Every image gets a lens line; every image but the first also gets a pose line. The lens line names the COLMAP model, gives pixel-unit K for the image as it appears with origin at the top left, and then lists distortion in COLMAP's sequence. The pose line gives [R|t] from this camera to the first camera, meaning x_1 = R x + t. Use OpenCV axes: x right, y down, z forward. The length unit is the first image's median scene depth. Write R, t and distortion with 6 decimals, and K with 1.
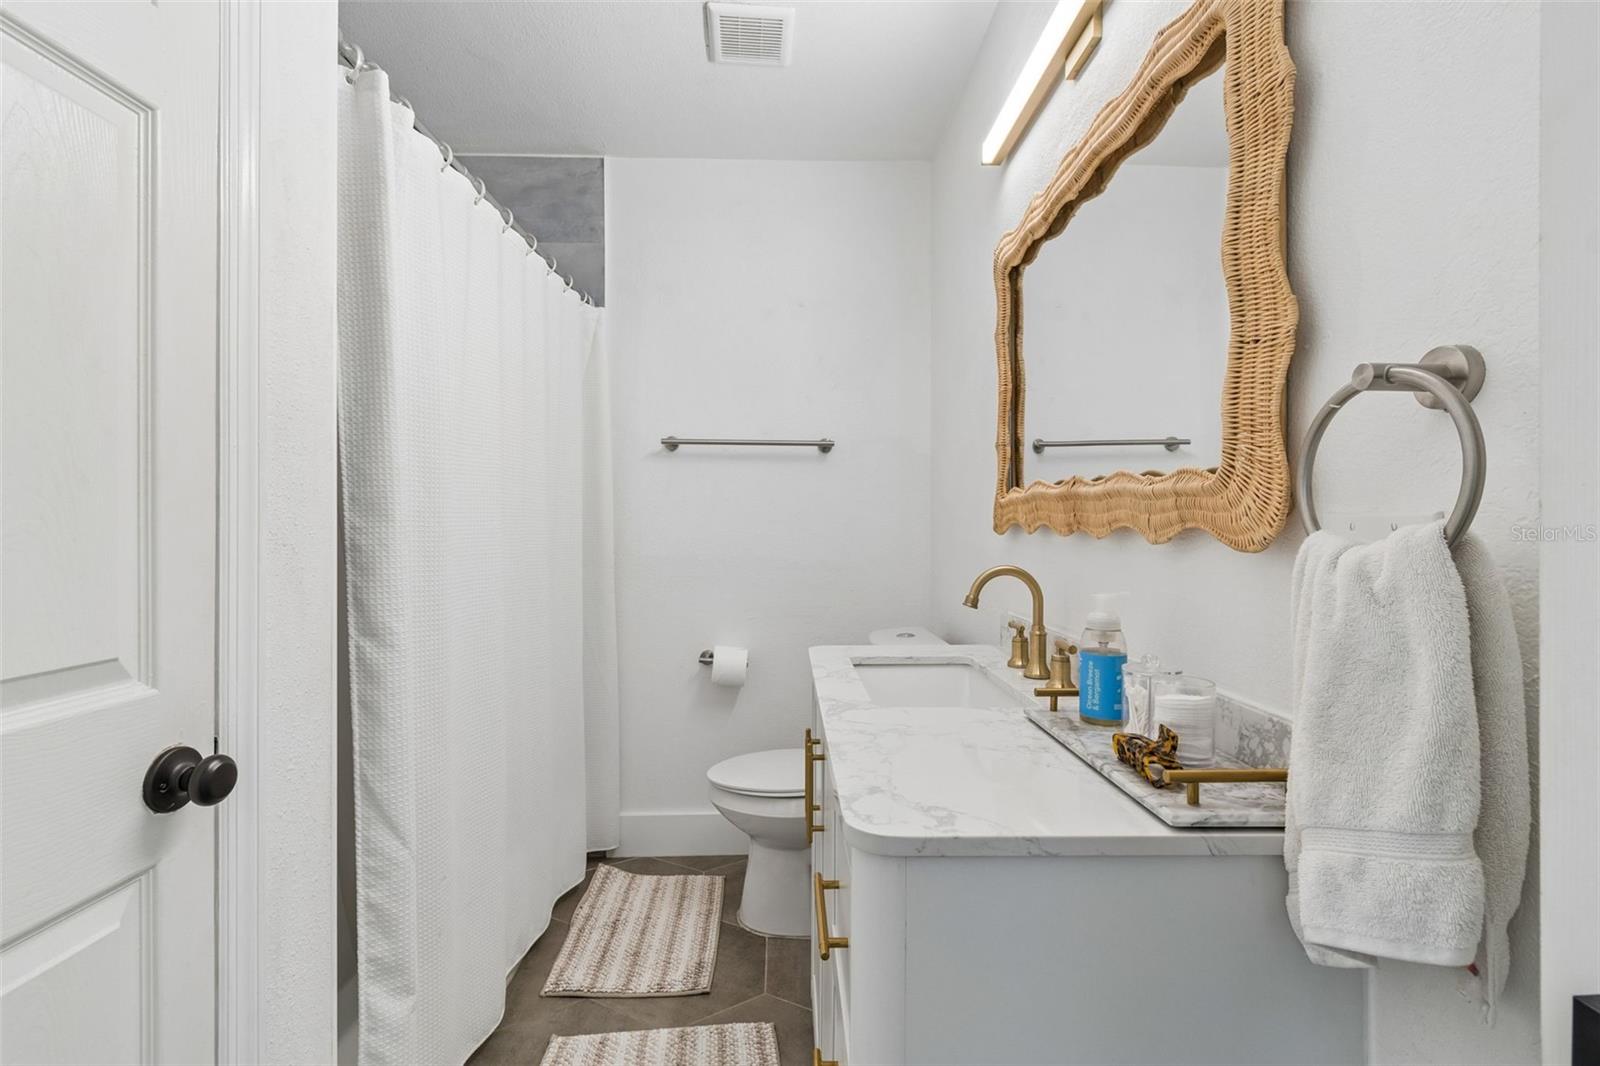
lens RADIAL K [[701.1, 0, 803.5], [0, 701.1, 518.7], [0, 0, 1]] dist [0.000418, -0.000209]
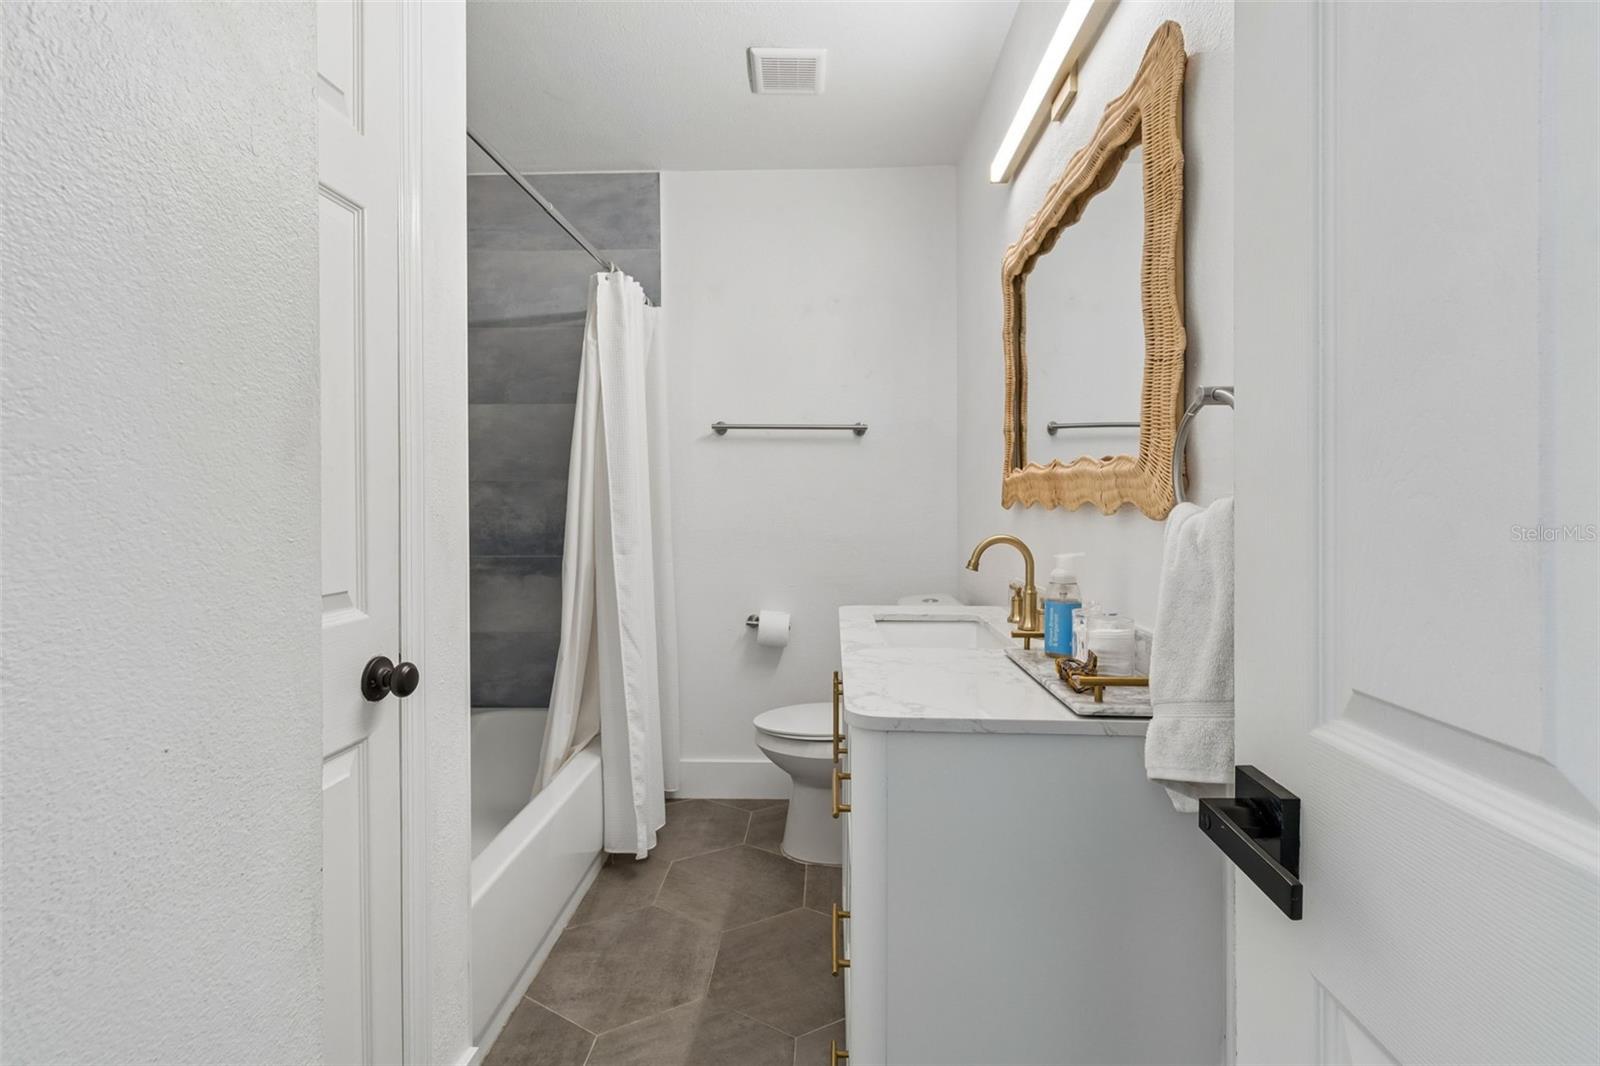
lens RADIAL K [[709.1, 0, 803.0], [0, 709.1, 523.7], [0, 0, 1]] dist [0.001329, -0.000431]
pose [[0.997586, 0.001817, -0.069422, 0.050836], [0.000882, 0.999246, 0.038827, 0.001718], [0.069441, -0.038795, 0.996831, -0.296335]]
